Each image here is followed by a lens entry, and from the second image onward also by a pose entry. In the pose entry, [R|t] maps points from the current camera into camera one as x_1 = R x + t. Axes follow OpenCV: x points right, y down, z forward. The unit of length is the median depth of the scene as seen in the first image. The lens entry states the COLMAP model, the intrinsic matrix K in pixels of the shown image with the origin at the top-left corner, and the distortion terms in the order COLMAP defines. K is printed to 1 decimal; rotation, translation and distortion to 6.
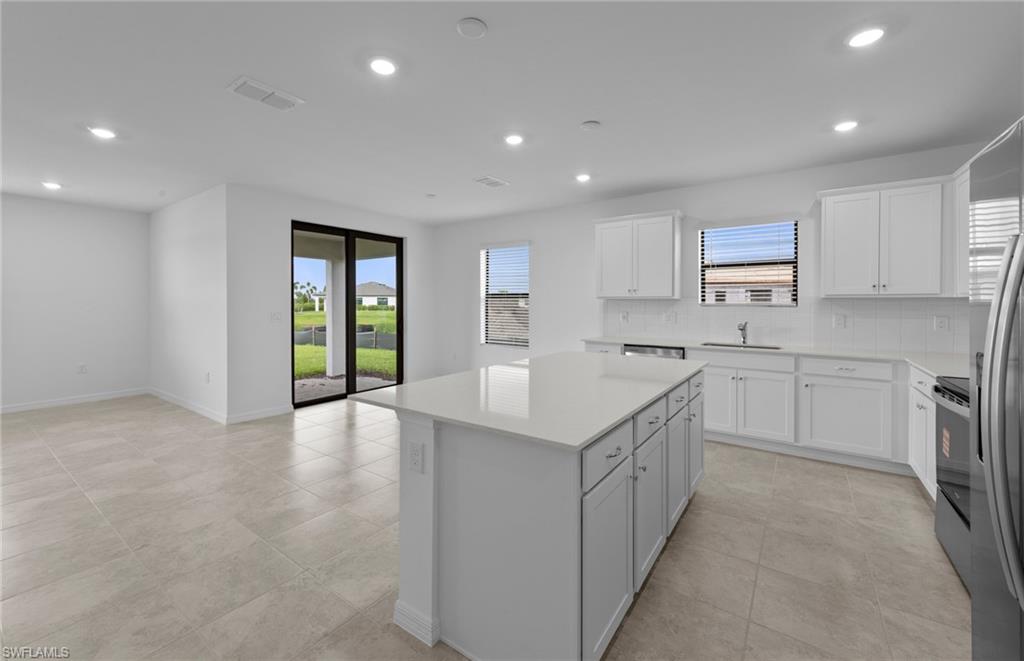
lens RADIAL K [[406.7, 0, 509.7], [0, 406.7, 305.2], [0, 0, 1]] dist [0.007249, -0.001556]
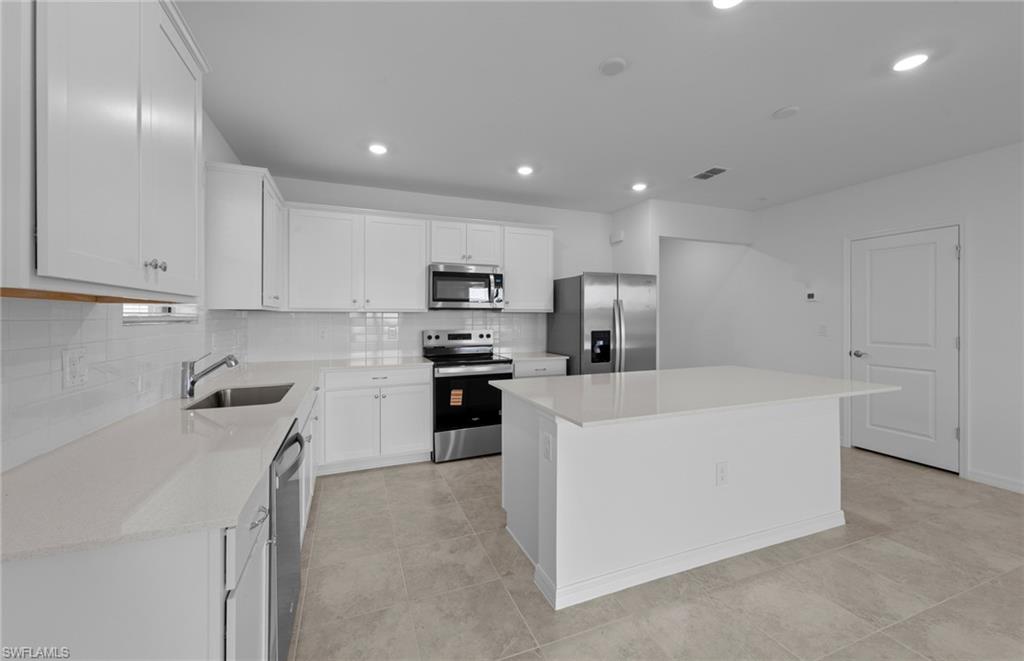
lens RADIAL K [[406.7, 0, 512.3], [0, 406.7, 317.9], [0, 0, 1]] dist [0.007249, -0.001556]
pose [[-0.840310, 0.000017, 0.542107, -0.028306], [0.003514, 0.999979, 0.005417, -0.003057], [-0.542096, 0.006457, -0.840292, 1.242305]]
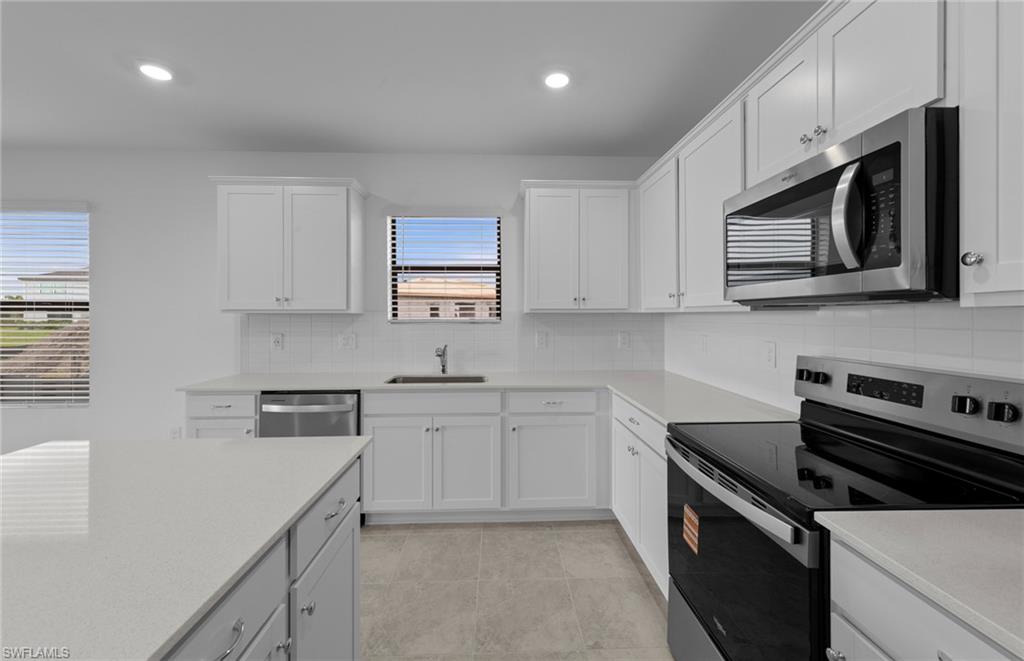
lens RADIAL K [[406.7, 0, 509.2], [0, 406.7, 318.1], [0, 0, 1]] dist [0.007249, -0.001556]
pose [[0.794013, -0.006092, 0.607870, 0.226631], [0.005918, 0.999980, 0.002292, -0.008424], [-0.607872, 0.001777, 0.794033, 0.348823]]
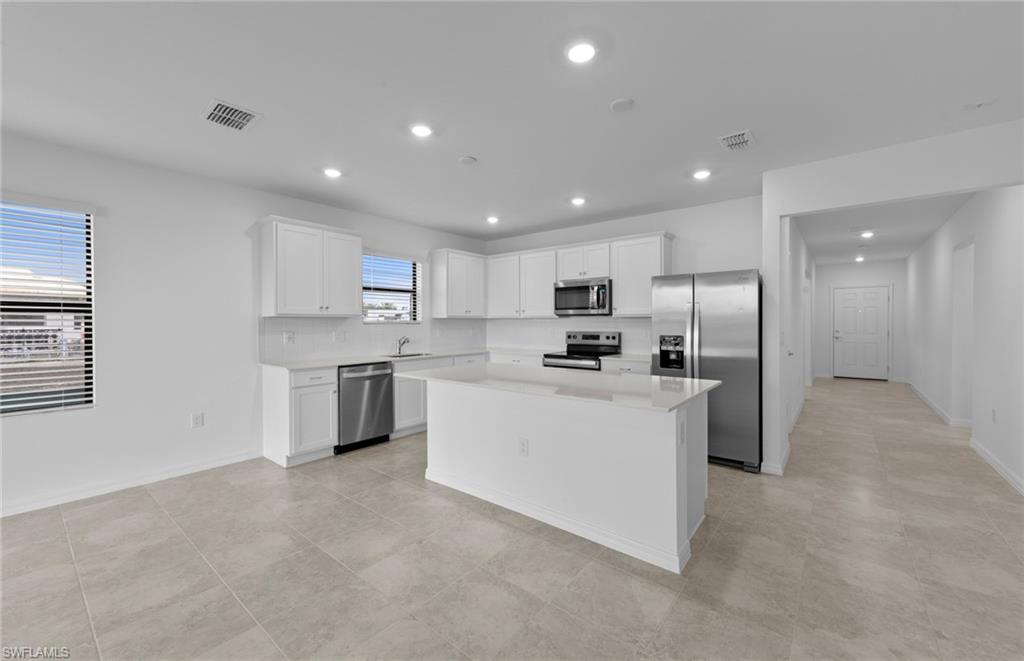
lens RADIAL K [[406.7, 0, 505.4], [0, 406.7, 323.3], [0, 0, 1]] dist [0.007249, -0.001556]
pose [[0.073690, -0.003992, 0.997273, -0.658341], [0.008534, 0.999958, 0.003372, -0.000598], [-0.997245, 0.008262, 0.073721, 0.602668]]
